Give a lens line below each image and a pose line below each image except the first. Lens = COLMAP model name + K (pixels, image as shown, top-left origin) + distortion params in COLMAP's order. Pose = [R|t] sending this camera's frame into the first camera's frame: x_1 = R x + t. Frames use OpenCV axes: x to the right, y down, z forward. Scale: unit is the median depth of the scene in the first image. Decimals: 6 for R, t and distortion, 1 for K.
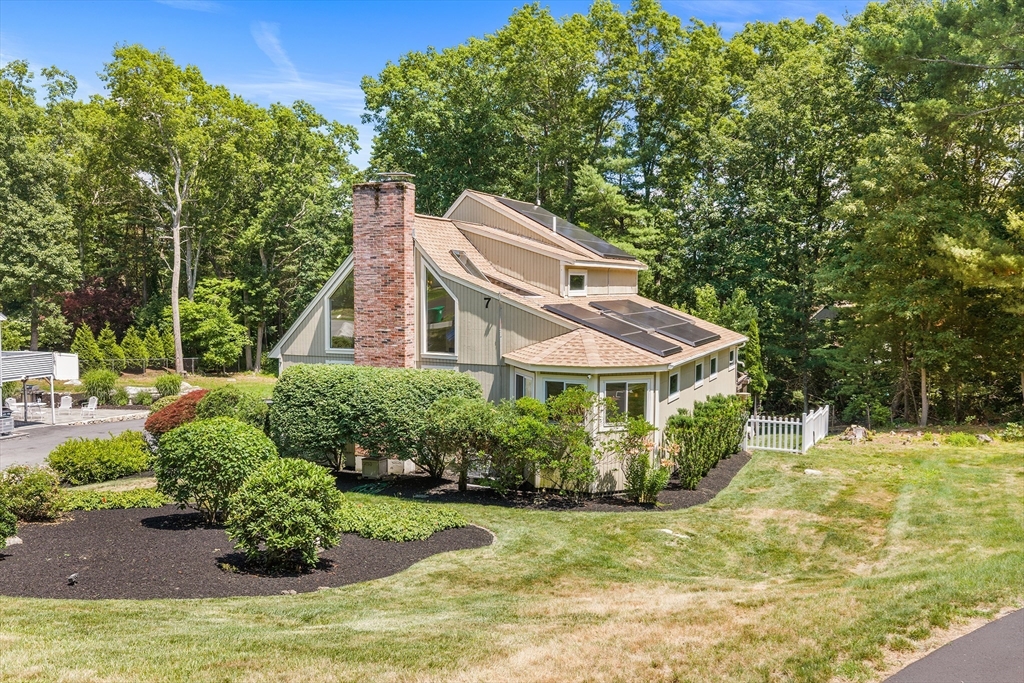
lens RADIAL K [[873.6, 0, 512.0], [0, 873.6, 341.5], [0, 0, 1]] dist [0.031920, 0.002568]
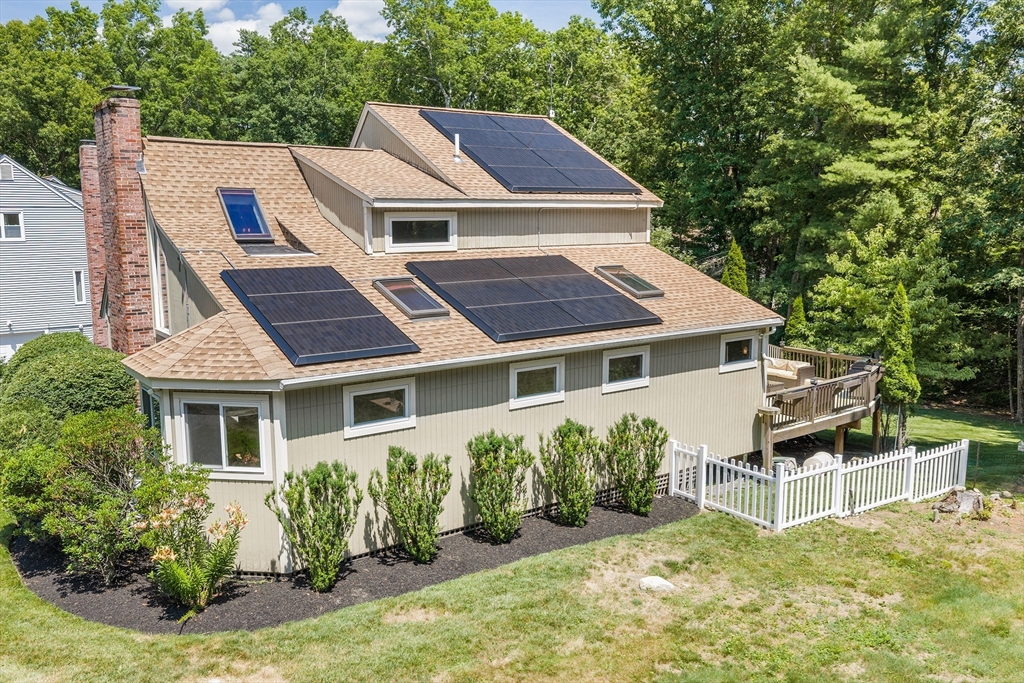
lens RADIAL K [[873.6, 0, 512.0], [0, 873.6, 341.5], [0, 0, 1]] dist [0.031920, 0.002568]
pose [[0.870704, 0.065168, -0.487471, 0.458991], [-0.024919, 0.995755, 0.088608, -0.043439], [0.491176, -0.065004, 0.868632, 0.425243]]
